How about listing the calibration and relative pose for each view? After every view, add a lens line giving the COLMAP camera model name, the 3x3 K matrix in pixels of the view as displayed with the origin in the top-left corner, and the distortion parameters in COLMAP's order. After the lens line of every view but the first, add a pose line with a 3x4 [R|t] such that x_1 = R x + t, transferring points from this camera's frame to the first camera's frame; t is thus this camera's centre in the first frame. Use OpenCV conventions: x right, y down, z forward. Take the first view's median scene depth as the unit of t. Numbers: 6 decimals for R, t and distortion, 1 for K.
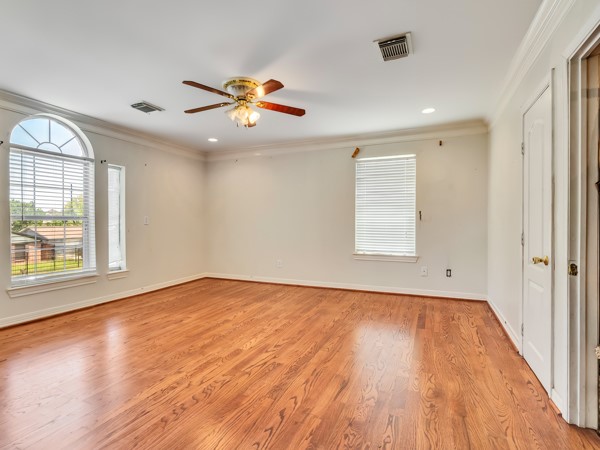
lens RADIAL K [[306.7, 0, 296.3], [0, 306.7, 224.2], [0, 0, 1]] dist [-0.003302, 0.000410]
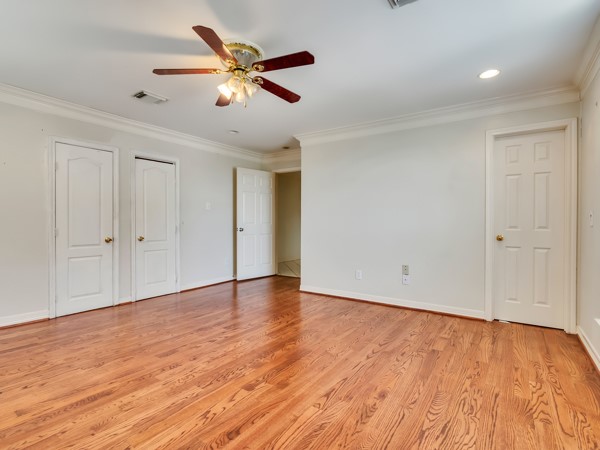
lens RADIAL K [[306.7, 0, 296.3], [0, 306.7, 224.2], [0, 0, 1]] dist [-0.003302, 0.000410]
pose [[-0.981322, -0.009597, 0.192134, -0.463497], [-0.007436, 0.999901, 0.011966, -0.007140], [-0.192230, 0.010314, -0.981296, 1.704162]]
